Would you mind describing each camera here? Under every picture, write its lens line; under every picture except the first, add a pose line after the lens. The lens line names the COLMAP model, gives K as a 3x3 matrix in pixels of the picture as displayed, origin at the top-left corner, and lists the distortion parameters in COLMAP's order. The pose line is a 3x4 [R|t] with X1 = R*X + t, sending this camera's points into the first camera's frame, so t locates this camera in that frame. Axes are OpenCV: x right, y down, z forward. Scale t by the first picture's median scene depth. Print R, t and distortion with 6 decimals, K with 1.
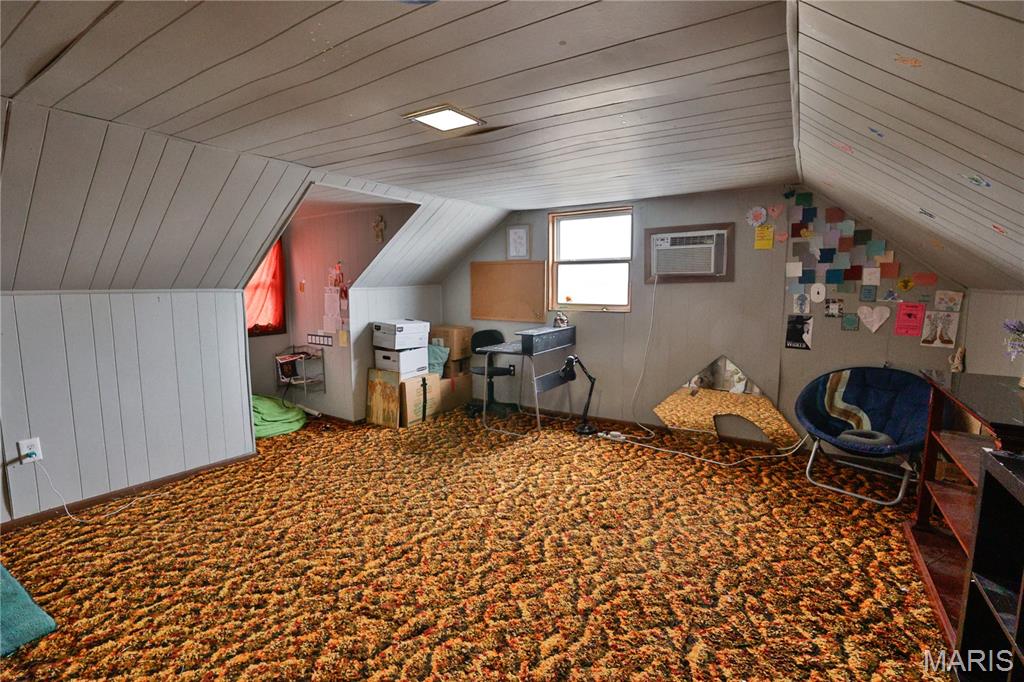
lens RADIAL K [[463.8, 0, 510.8], [0, 463.8, 337.7], [0, 0, 1]] dist [-0.055694, 0.021619]
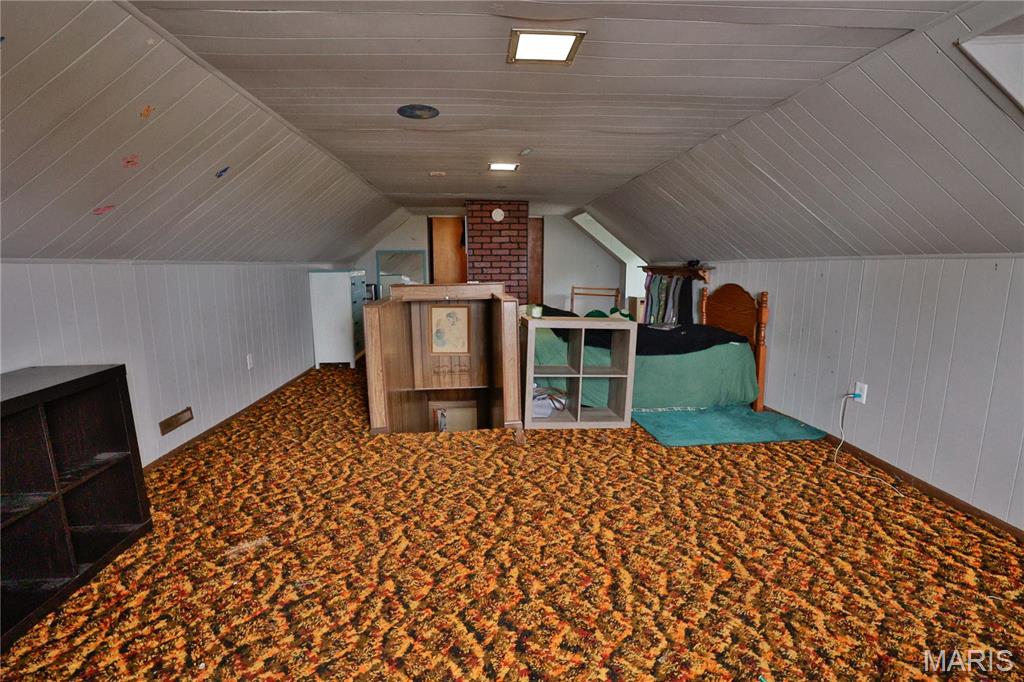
lens RADIAL K [[463.8, 0, 510.8], [0, 463.8, 337.7], [0, 0, 1]] dist [-0.055694, 0.021619]
pose [[-0.799798, 0.098252, -0.592174, 0.405538], [-0.066138, 0.966083, 0.249618, -0.143121], [0.596615, 0.238809, -0.766173, 1.533988]]
